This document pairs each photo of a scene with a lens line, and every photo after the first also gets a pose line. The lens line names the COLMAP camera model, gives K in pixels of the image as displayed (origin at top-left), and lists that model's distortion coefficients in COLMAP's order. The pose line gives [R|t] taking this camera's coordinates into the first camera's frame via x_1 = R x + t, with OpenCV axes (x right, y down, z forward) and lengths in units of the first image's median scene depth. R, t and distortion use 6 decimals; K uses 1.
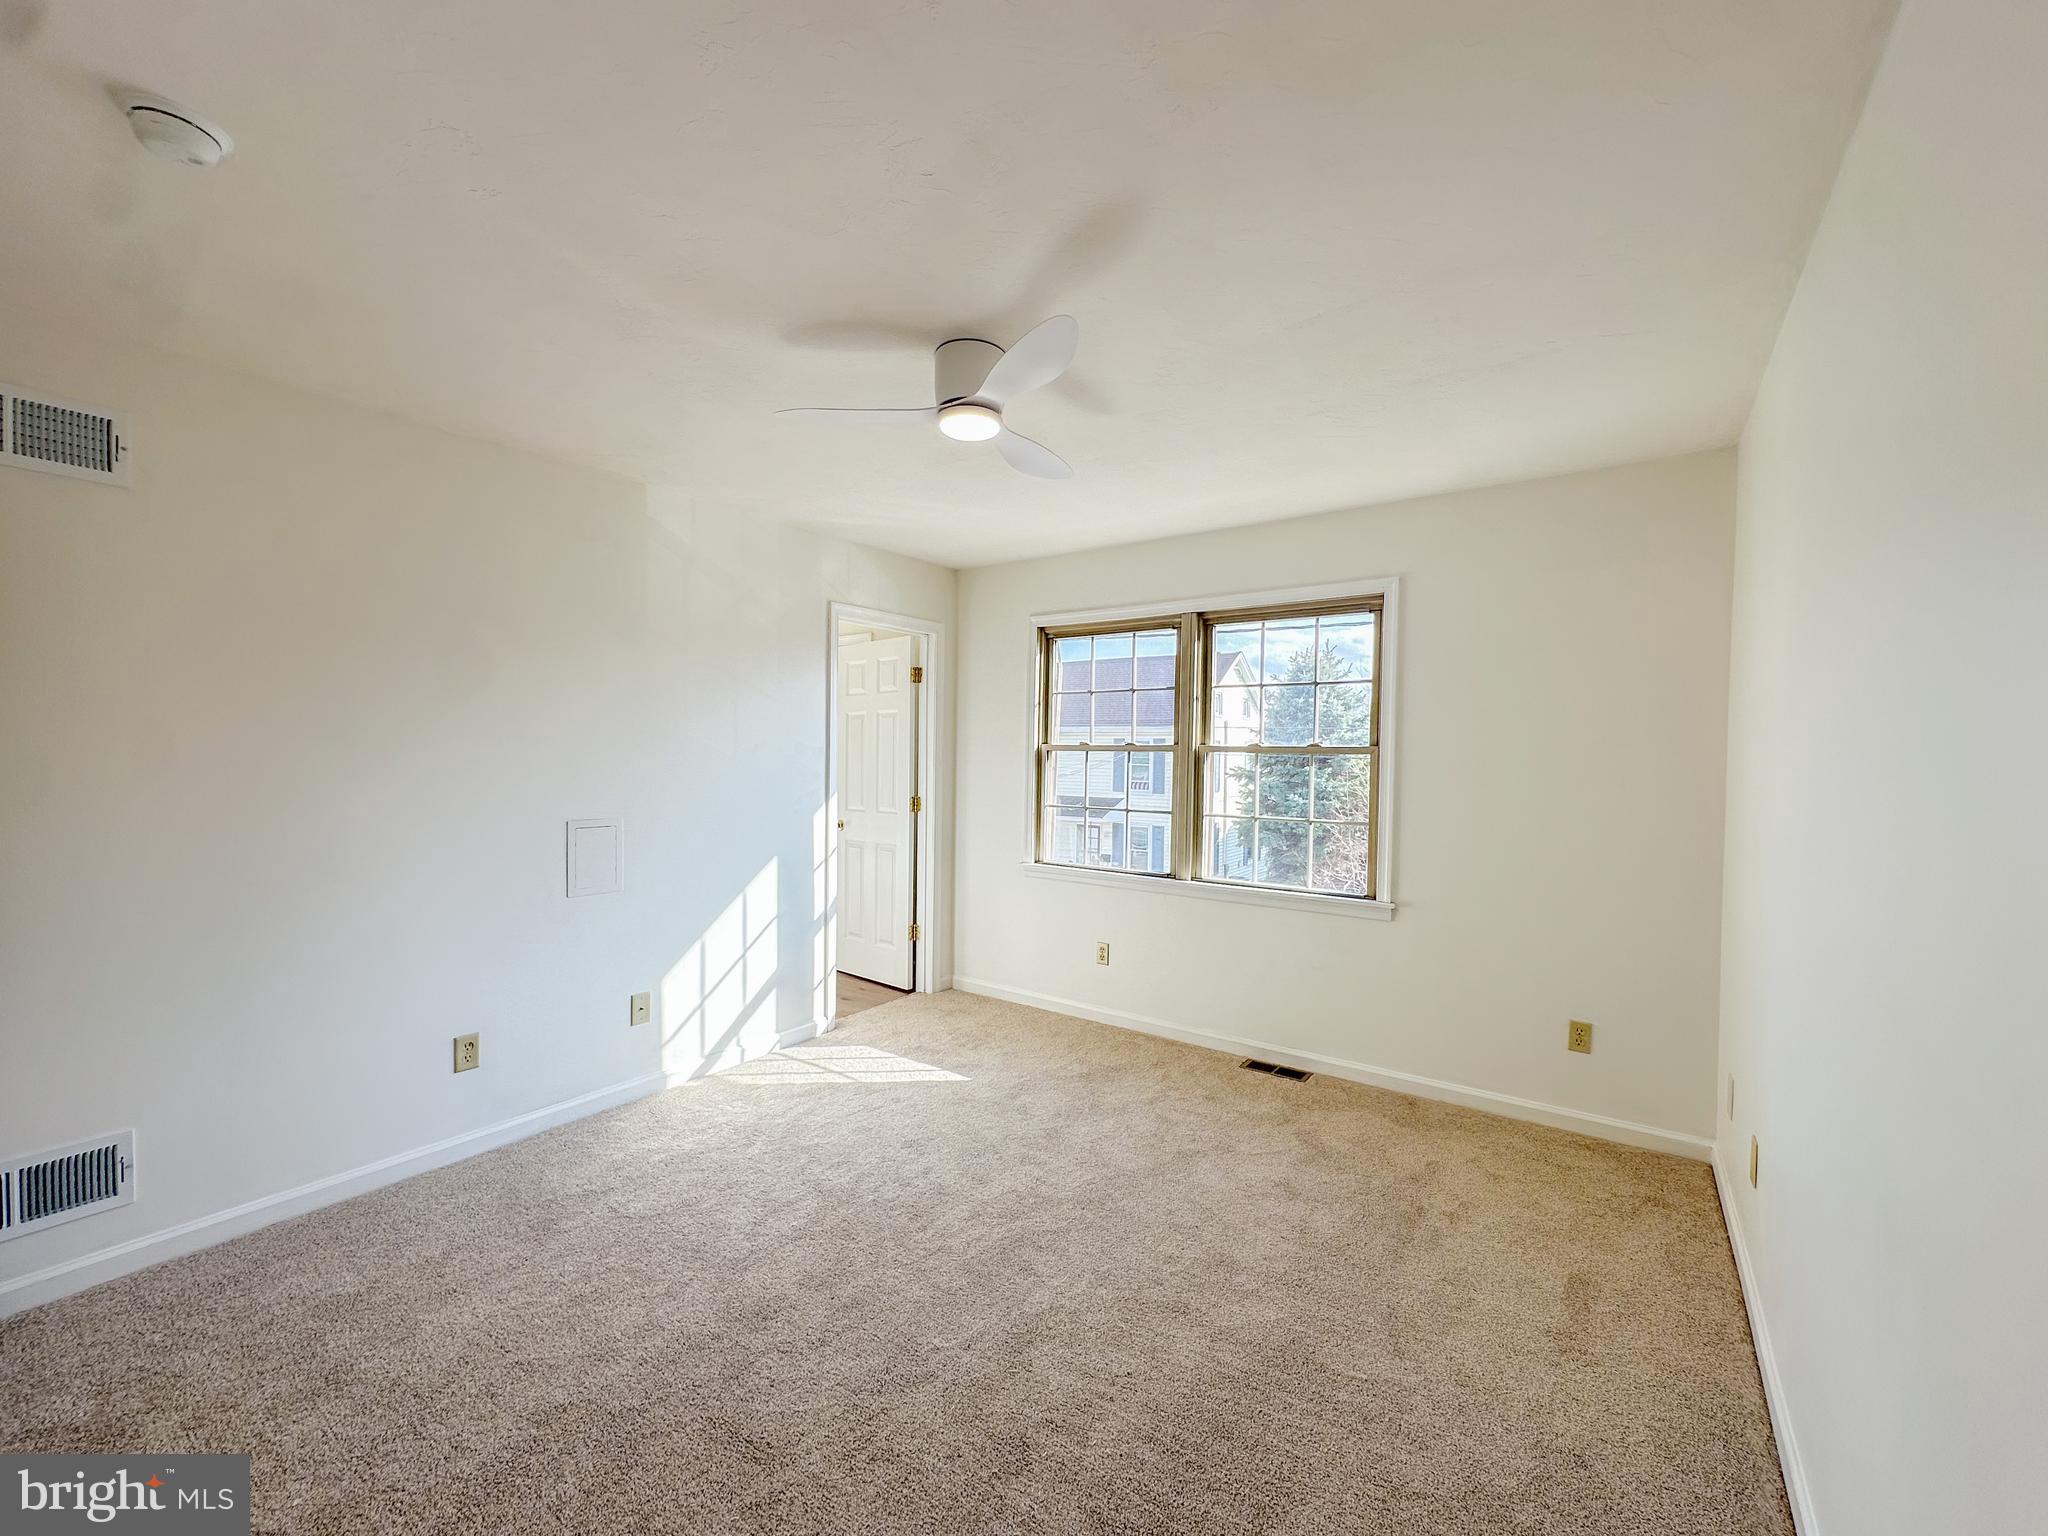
lens RADIAL K [[832.3, 0, 1019.2], [0, 832.3, 773.6], [0, 0, 1]] dist [0.009836, 0.000169]
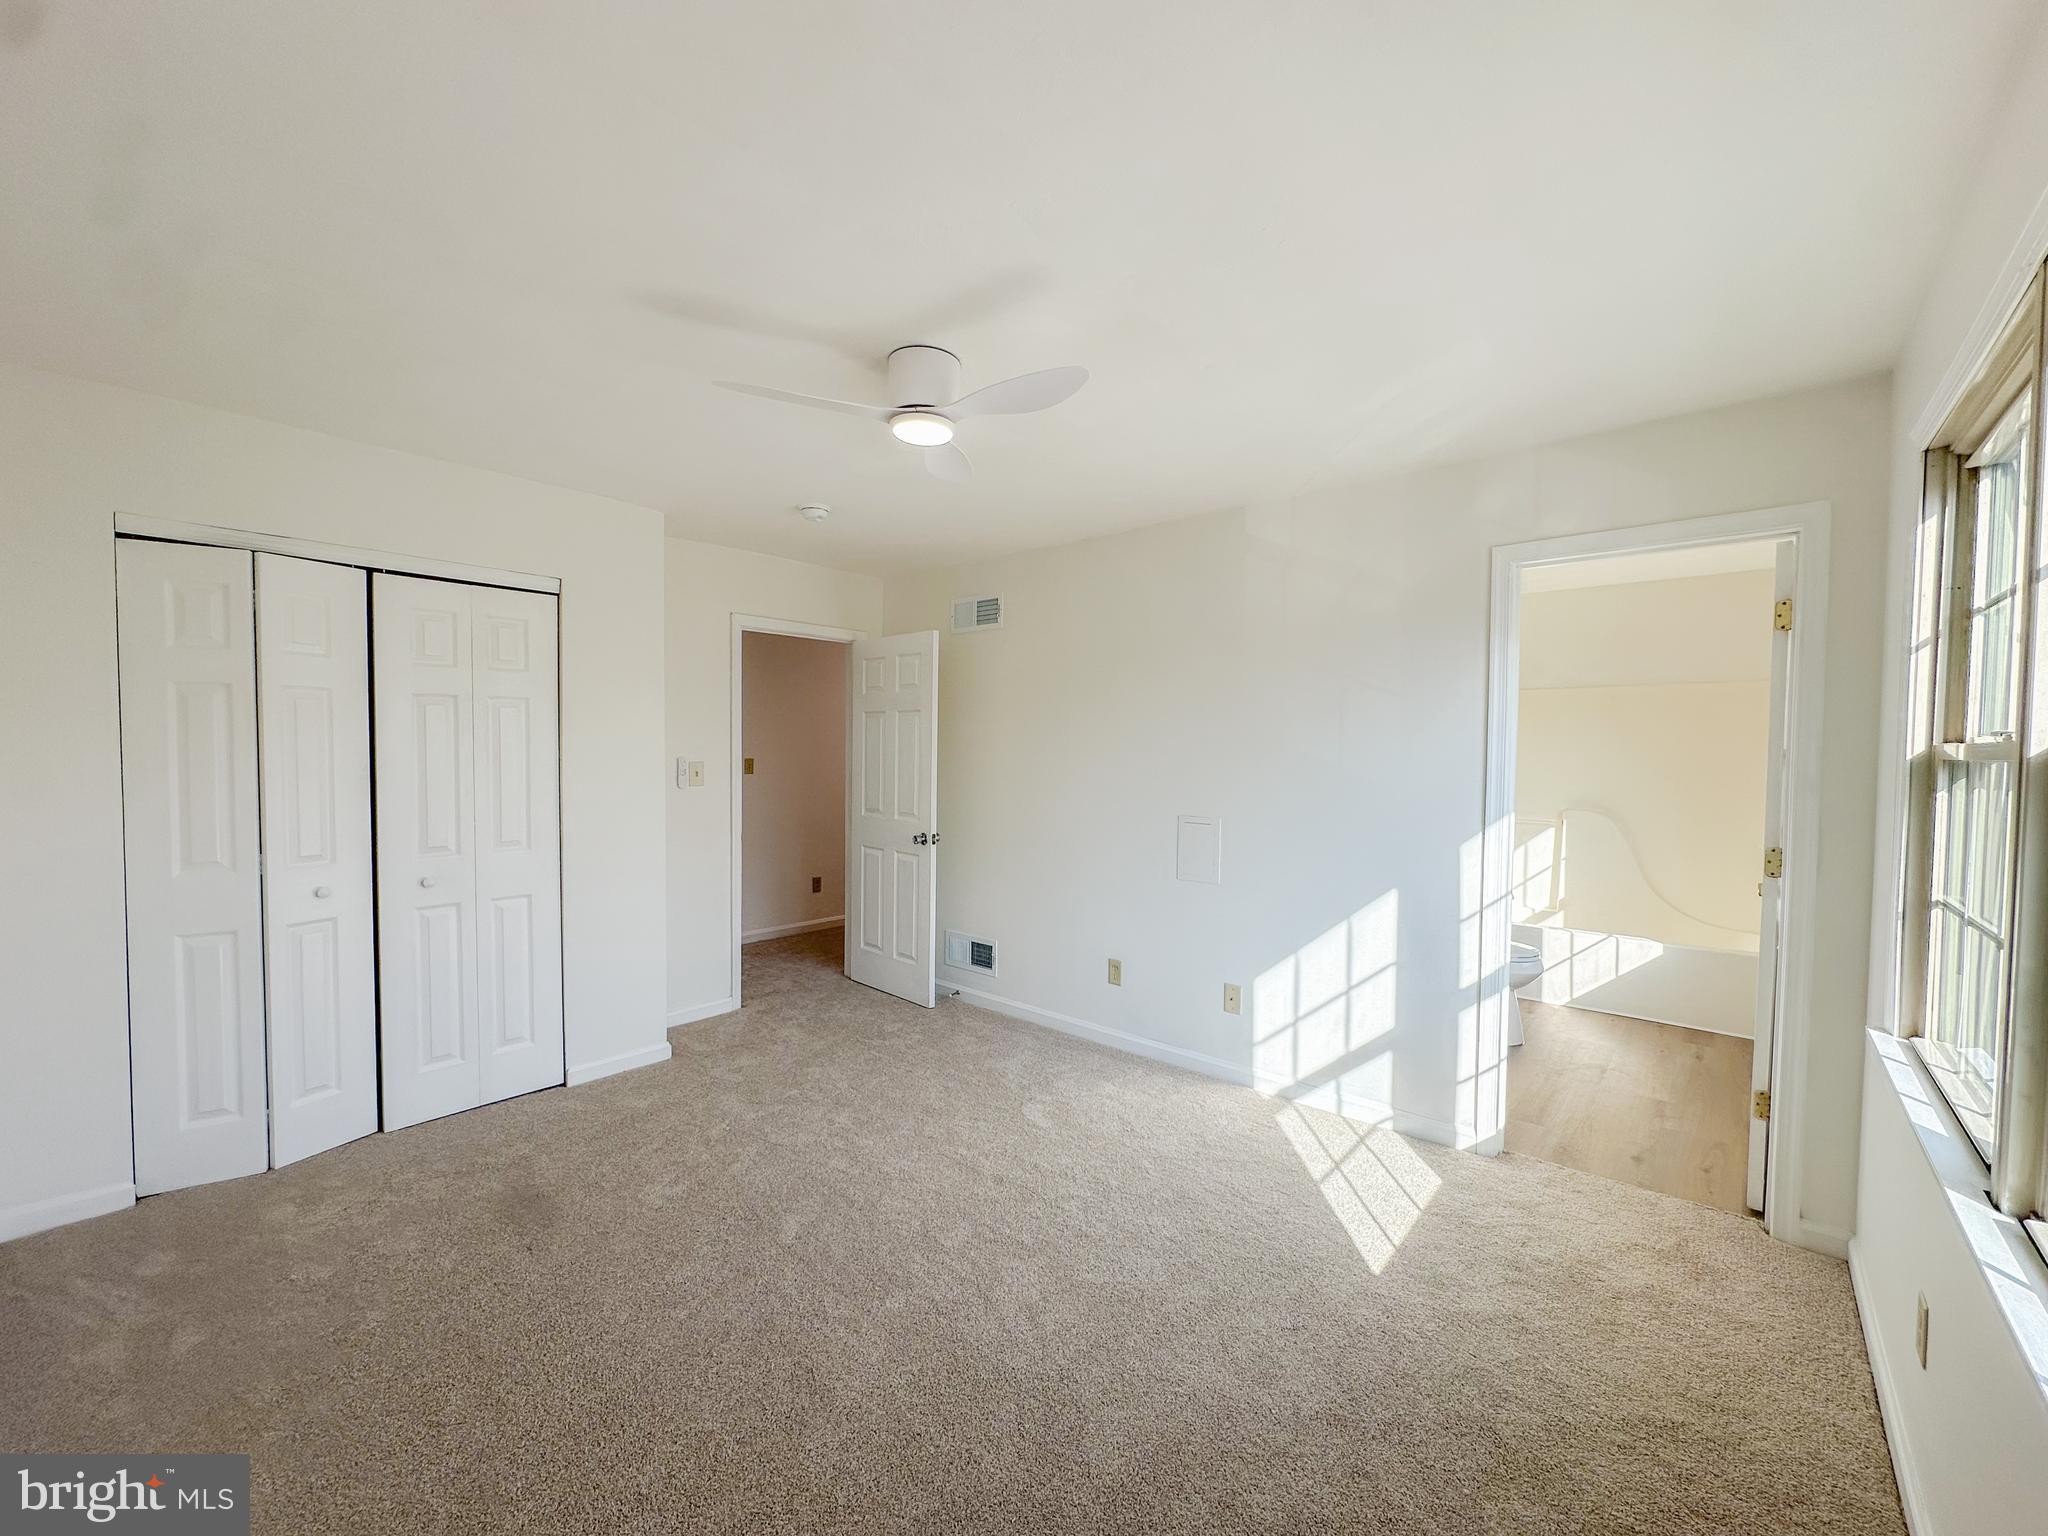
lens RADIAL K [[832.3, 0, 1025.4], [0, 832.3, 767.5], [0, 0, 1]] dist [0.009836, 0.000169]
pose [[-0.090755, 0.010847, -0.995814, 0.578204], [-0.033268, 0.999350, 0.013917, -0.018300], [0.995317, 0.034392, -0.090335, 0.754025]]
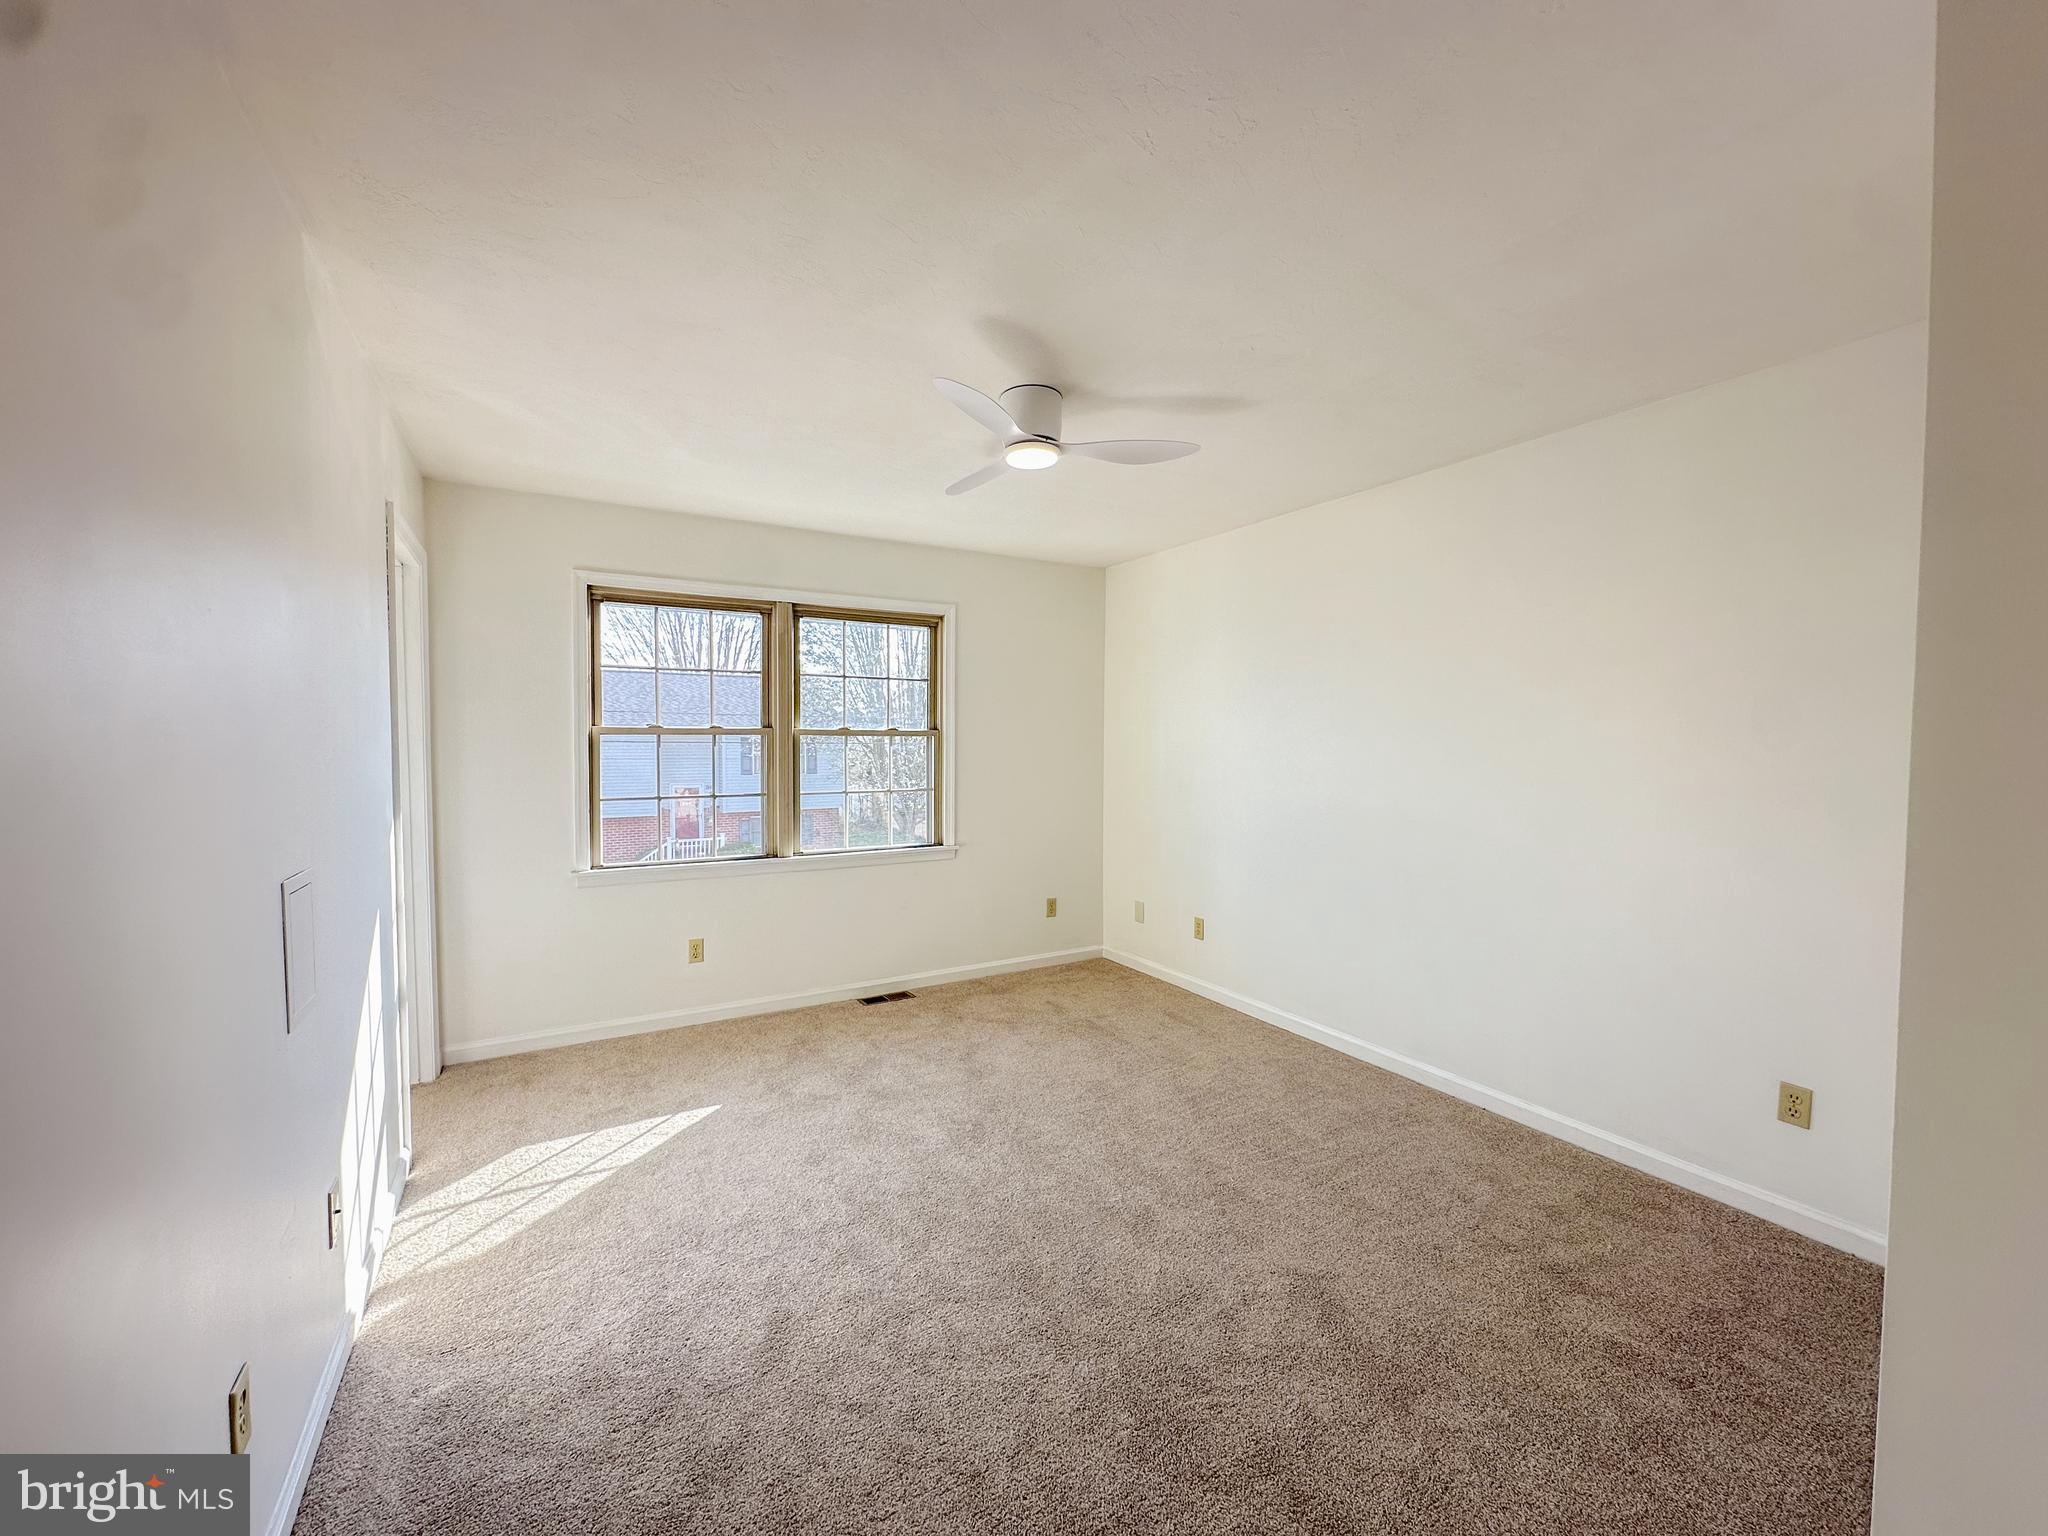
lens RADIAL K [[832.3, 0, 1026.3], [0, 832.3, 775.5], [0, 0, 1]] dist [0.009836, 0.000169]
pose [[0.393719, -0.050990, 0.917816, -0.704041], [0.025236, 0.998684, 0.044658, -0.015431], [-0.918884, 0.005579, 0.394487, 0.335905]]
